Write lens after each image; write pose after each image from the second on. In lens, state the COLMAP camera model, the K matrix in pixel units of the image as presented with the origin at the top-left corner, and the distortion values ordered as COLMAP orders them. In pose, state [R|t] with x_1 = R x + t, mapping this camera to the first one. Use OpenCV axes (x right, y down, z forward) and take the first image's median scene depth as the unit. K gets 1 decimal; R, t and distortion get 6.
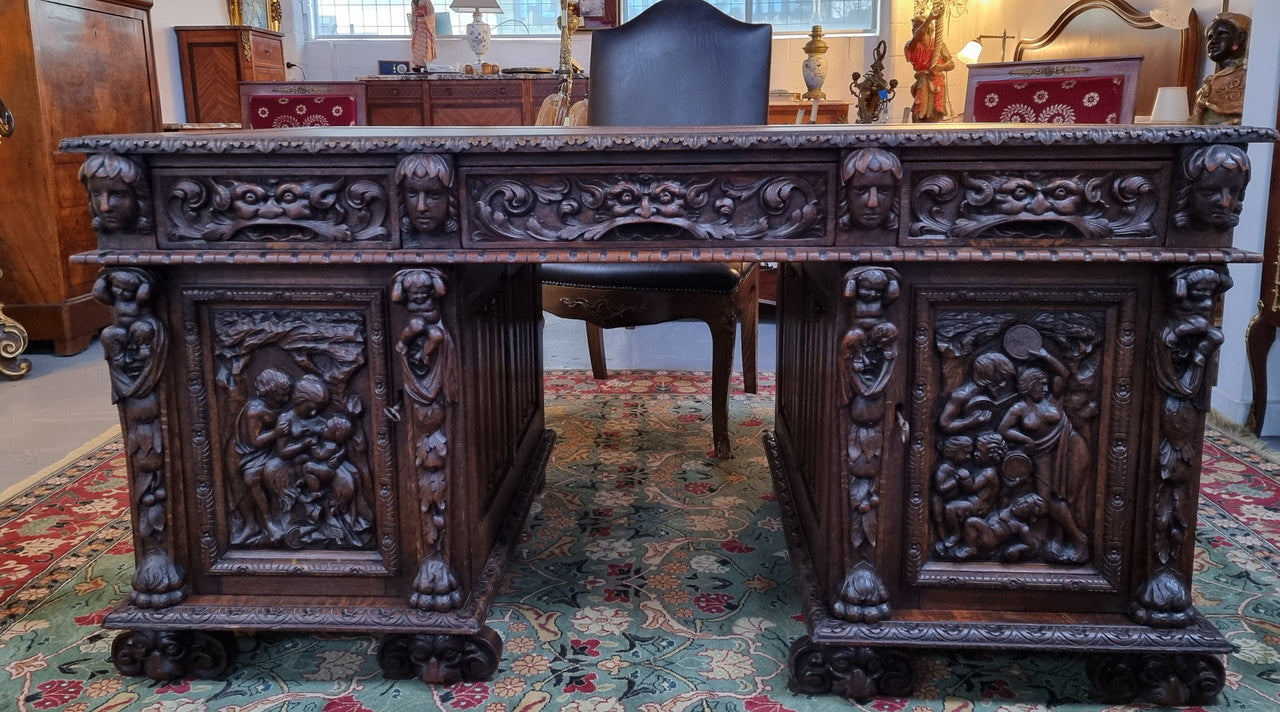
lens RADIAL K [[942.9, 0, 629.5], [0, 942.9, 278.2], [0, 0, 1]] dist [0.066051, -0.046352]
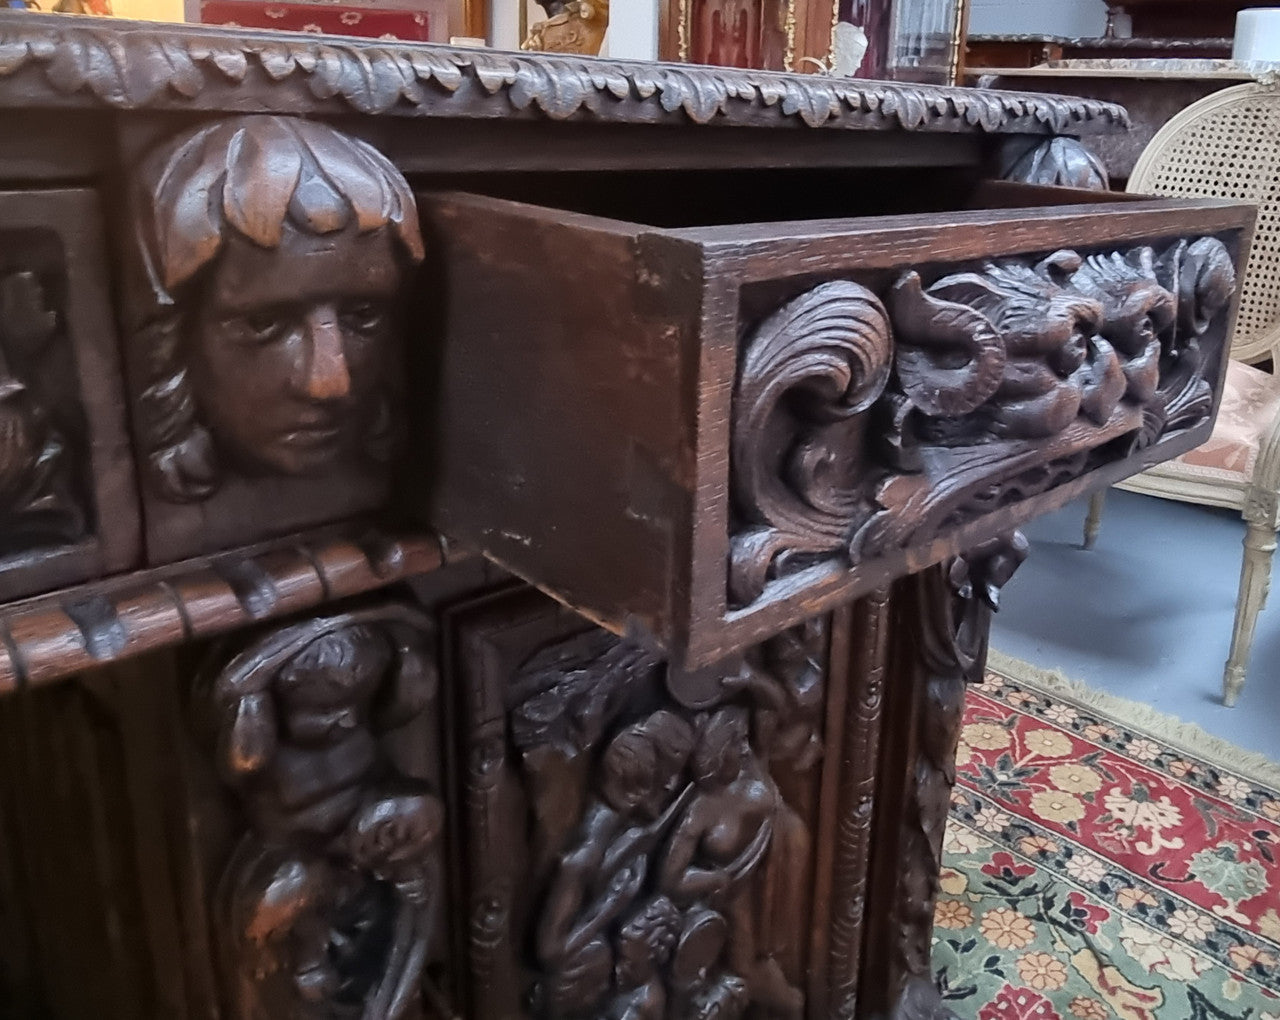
lens RADIAL K [[1086.8, 0, 738.4], [0, 1086.8, 428.0], [0, 0, 1]] dist [-0.011626, 0.003213]
pose [[0.669579, -0.177958, 0.721106, 0.122740], [0.070390, 0.981707, 0.176911, -0.093533], [-0.739397, -0.067697, 0.669857, 0.674423]]
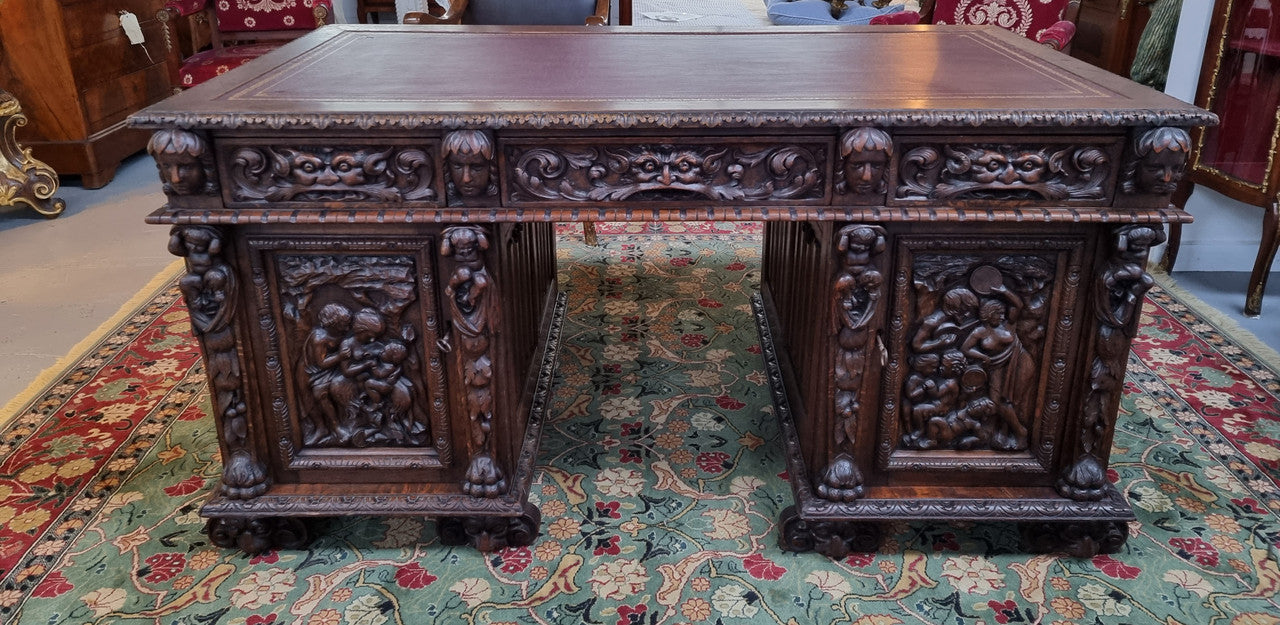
lens RADIAL K [[880.4, 0, 644.2], [0, 880.4, 196.8], [0, 0, 1]] dist [0.055521, -0.022357]
pose [[0.998918, -0.010480, 0.045308, -0.052497], [0.002468, 0.984849, 0.173396, -0.212696], [-0.046439, -0.173097, 0.983809, -0.034156]]
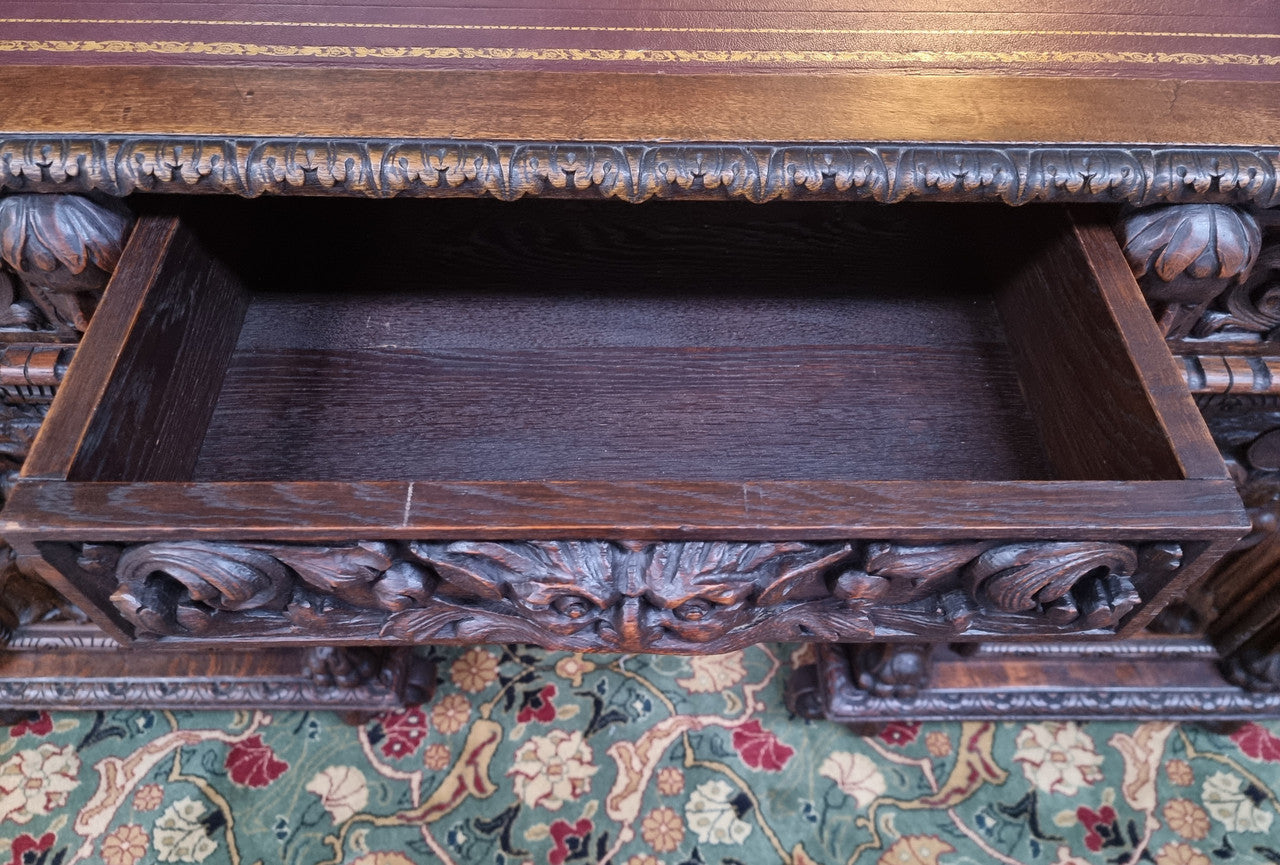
lens RADIAL K [[896.7, 0, 635.0], [0, 896.7, 471.7], [0, 0, 1]] dist [0.048837, -0.043432]
pose [[0.997943, -0.031020, 0.056105, -0.003752], [-0.017456, 0.710603, 0.703376, -0.283589], [-0.061687, -0.702909, 0.708600, 0.599354]]
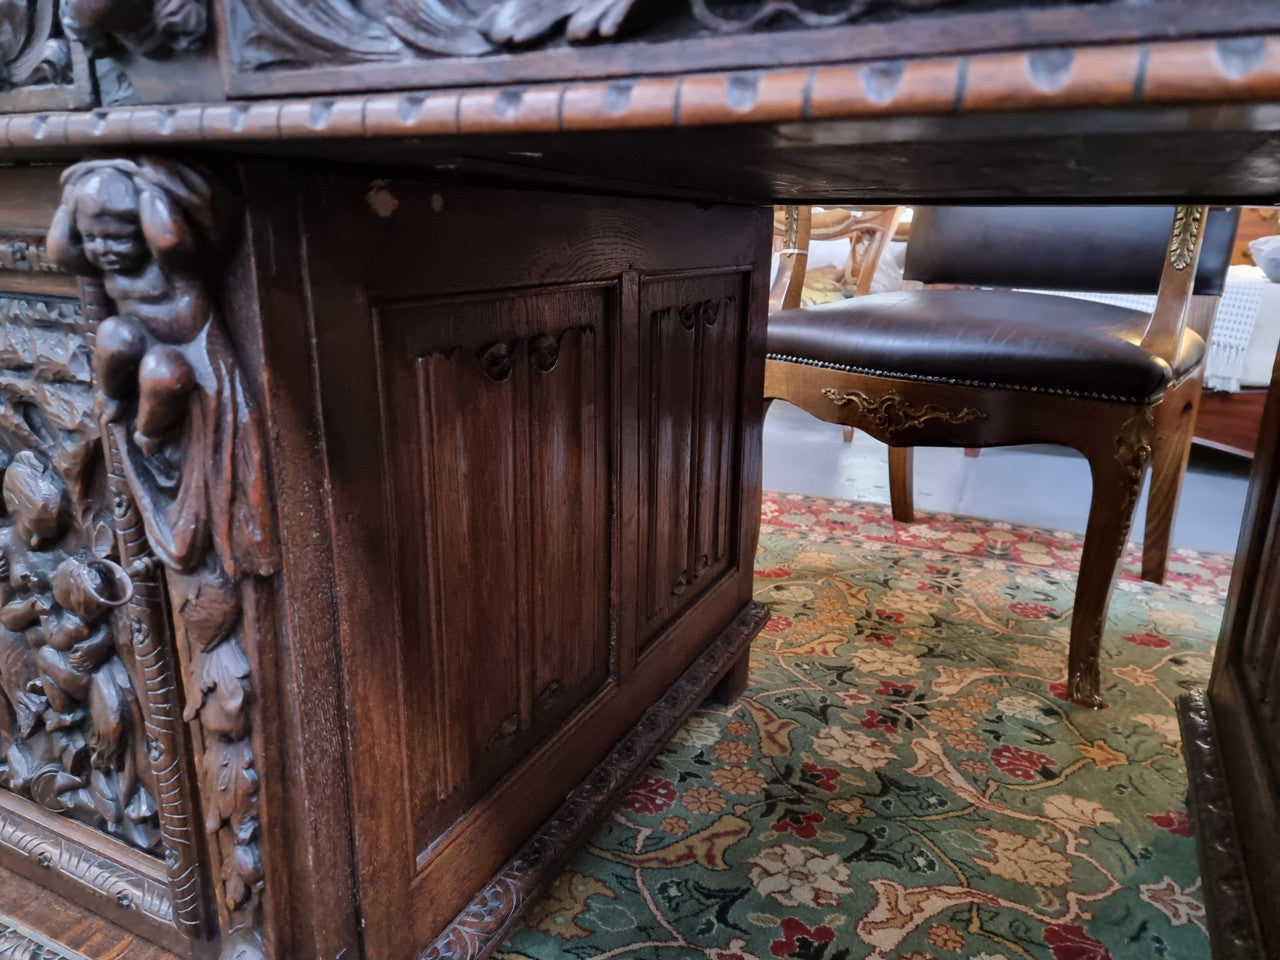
lens RADIAL K [[891.0, 0, 642.1], [0, 891.0, 482.3], [0, 0, 1]] dist [0.060500, -0.040737]
pose [[0.921071, 0.128642, -0.367531, 0.067879], [-0.091267, 0.988882, 0.117400, 0.042460], [0.378547, -0.074590, 0.922571, 0.729066]]
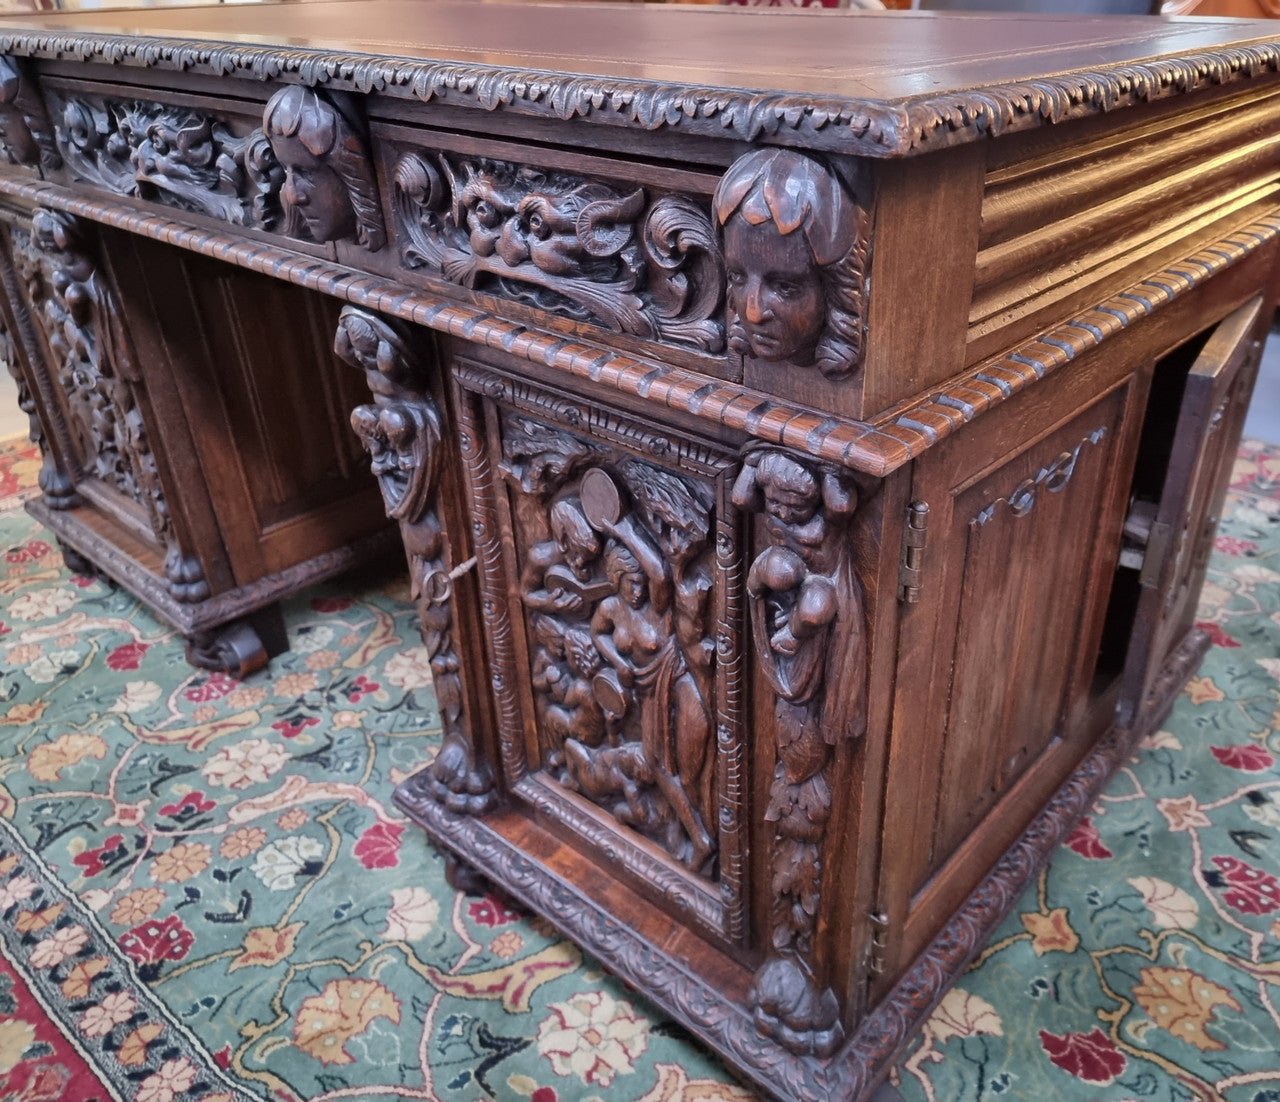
lens RADIAL K [[1027.3, 0, 741.3], [0, 1027.3, 545.5], [0, 0, 1]] dist [0.057107, -0.052940]
pose [[0.799830, 0.298169, -0.520929, 0.749171], [-0.104266, 0.923712, 0.368625, -0.125814], [0.591101, -0.240523, 0.769902, 0.564961]]
